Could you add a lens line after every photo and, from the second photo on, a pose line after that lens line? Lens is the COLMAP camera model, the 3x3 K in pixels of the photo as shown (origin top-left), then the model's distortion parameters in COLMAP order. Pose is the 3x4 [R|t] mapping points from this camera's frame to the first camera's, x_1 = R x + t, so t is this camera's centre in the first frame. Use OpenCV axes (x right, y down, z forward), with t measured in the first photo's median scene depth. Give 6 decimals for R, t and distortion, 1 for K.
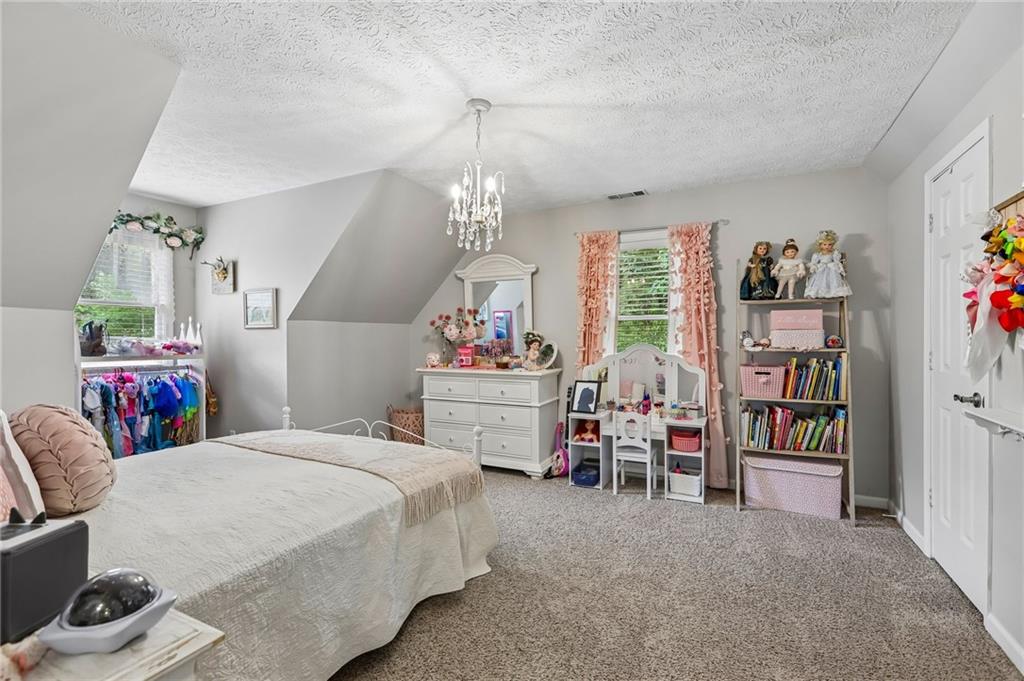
lens RADIAL K [[455.3, 0, 517.9], [0, 455.3, 342.1], [0, 0, 1]] dist [0.000196, 0.000022]
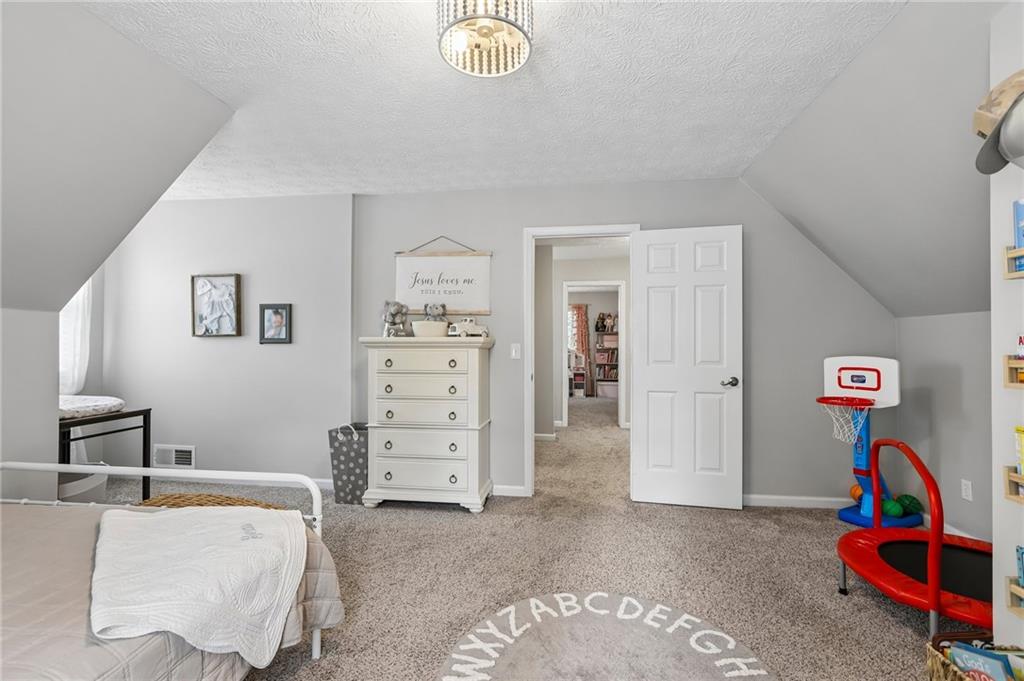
lens RADIAL K [[455.3, 0, 517.9], [0, 455.3, 342.1], [0, 0, 1]] dist [0.000196, 0.000022]
pose [[0.946143, 0.001982, 0.323743, -1.004115], [0.001501, 0.999944, -0.010507, 0.009822], [-0.323746, 0.010427, 0.946087, -1.745471]]
